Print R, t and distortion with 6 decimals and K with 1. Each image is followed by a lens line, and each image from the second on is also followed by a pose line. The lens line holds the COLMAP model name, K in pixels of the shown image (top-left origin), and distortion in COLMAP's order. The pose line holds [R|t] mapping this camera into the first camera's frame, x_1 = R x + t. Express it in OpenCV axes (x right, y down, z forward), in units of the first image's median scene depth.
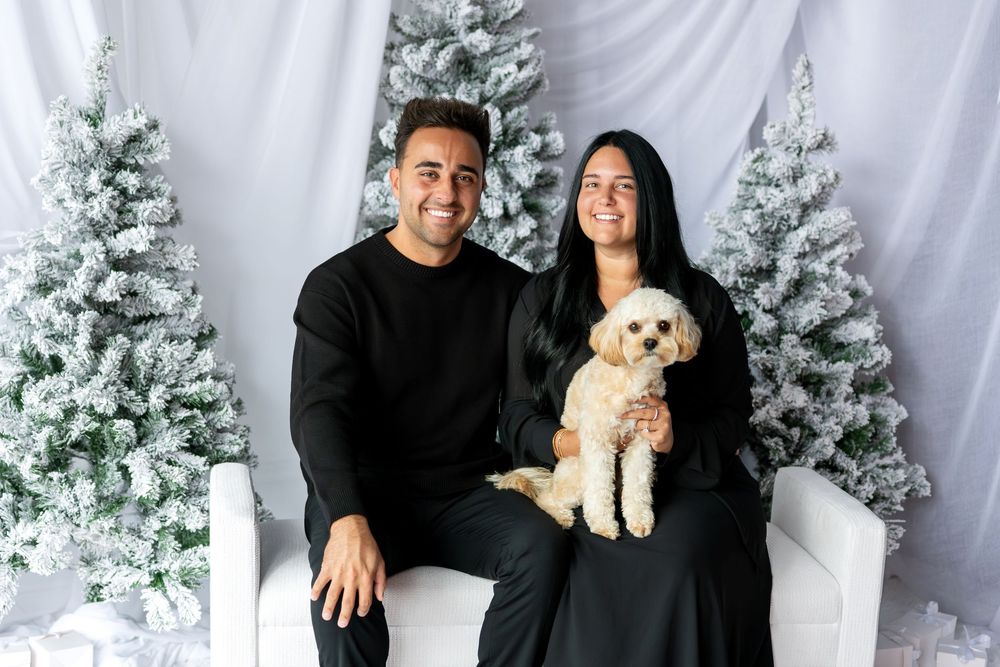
lens RADIAL K [[1593.0, 0, 445.1], [0, 1593.0, 332.8], [0, 0, 1]] dist [-0.013584, 0.000000]
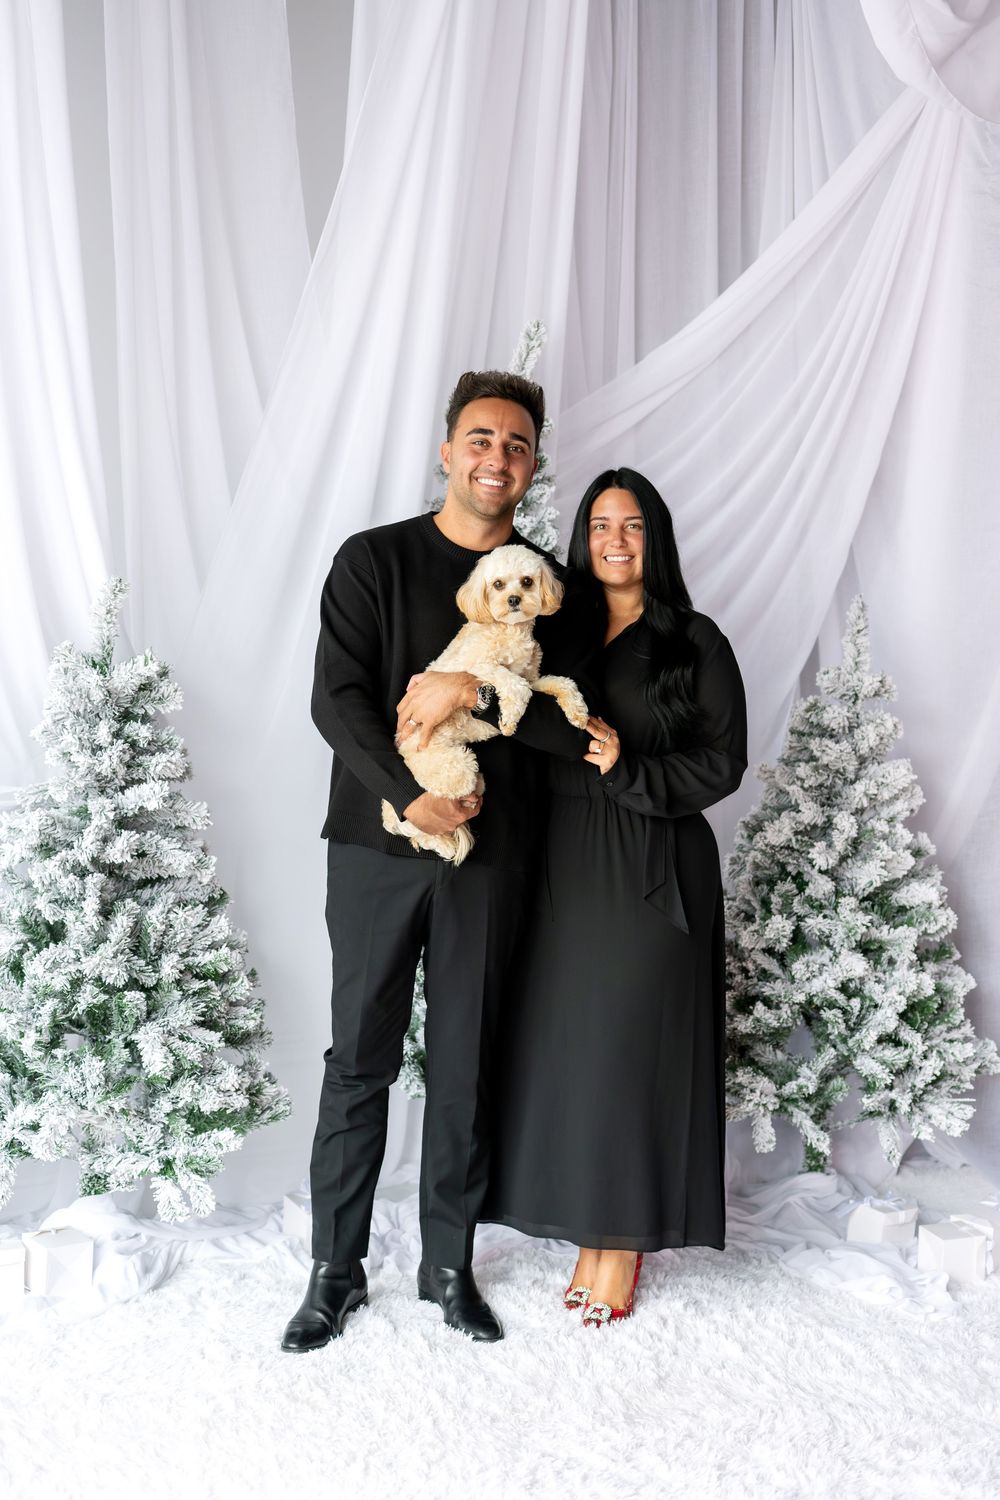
lens RADIAL K [[1999.8, 0, 496.1], [0, 1999.8, 776.1], [0, 0, 1]] dist [-0.014294, 0.000000]
pose [[0.999018, -0.000405, 0.044305, -0.038932], [0.003192, 0.998017, -0.062867, 0.003169], [-0.044192, 0.062947, 0.997038, -0.152618]]
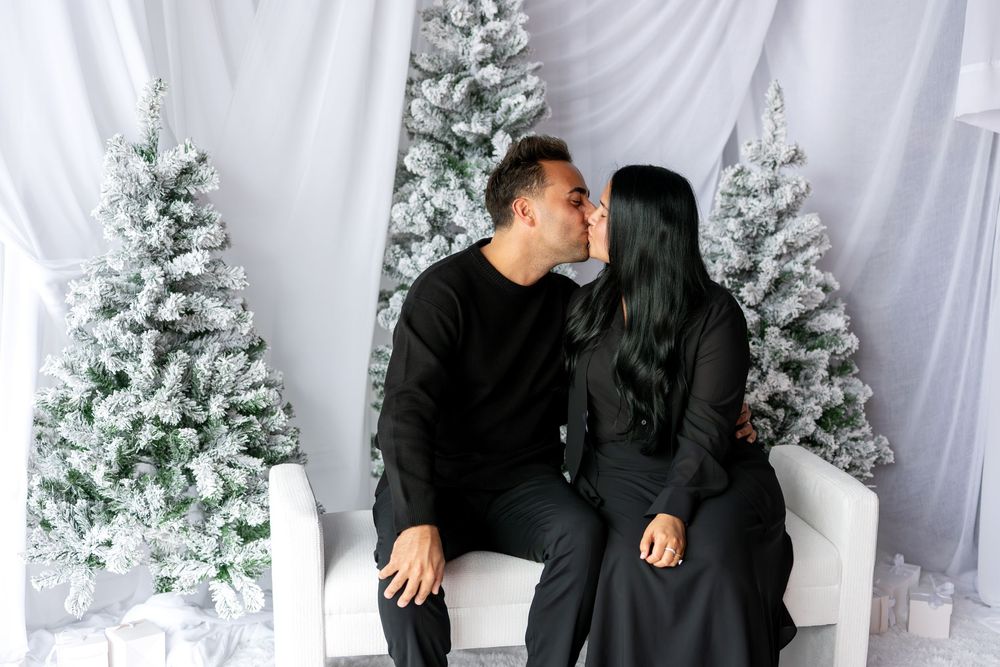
lens RADIAL K [[1333.2, 0, 499.2], [0, 1333.2, 333.0], [0, 0, 1]] dist [-0.014294, 0.000000]
pose [[0.997297, -0.035508, 0.064330, -0.039426], [0.034827, 0.999325, 0.011670, -0.012604], [-0.064701, -0.009398, 0.997860, 0.063295]]
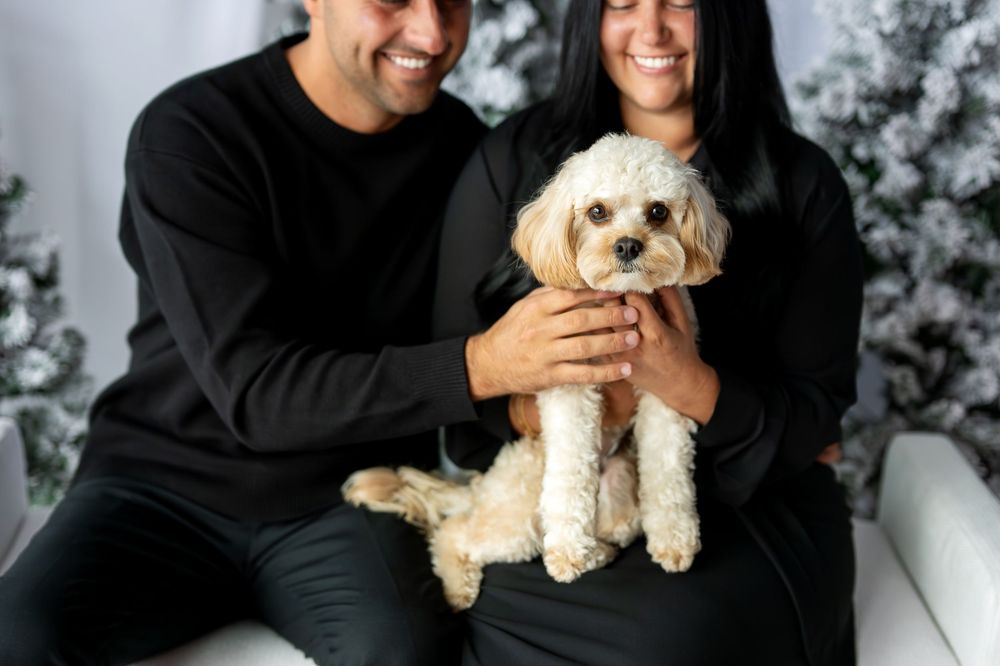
lens RADIAL K [[1478.2, 0, 491.7], [0, 1478.2, 352.4], [0, 0, 1]] dist [-0.008706, 0.000000]
pose [[0.991335, 0.030168, -0.127847, 0.120269], [-0.009448, 0.987126, 0.159667, -0.030630], [0.131018, -0.157076, 0.978857, 0.407382]]
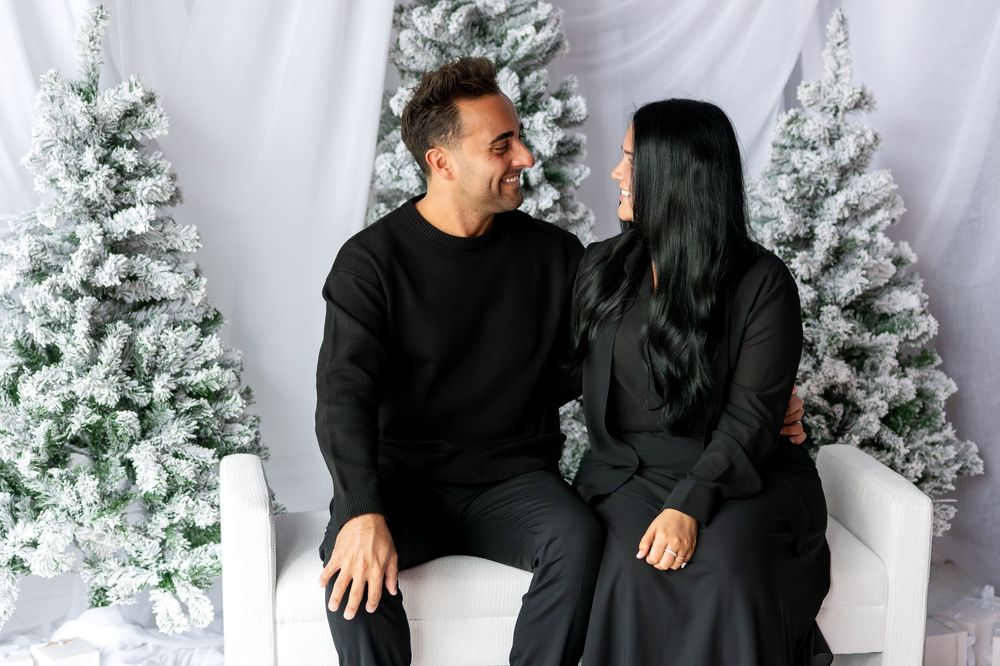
lens RADIAL K [[1765.1, 0, 488.8], [0, 1765.1, 327.4], [0, 0, 1]] dist [-0.015731, 0.000000]
pose [[0.999614, -0.023500, 0.014829, -0.001506], [0.023472, 0.999722, 0.002095, 0.006951], [-0.014874, -0.001746, 0.999888, -0.042861]]
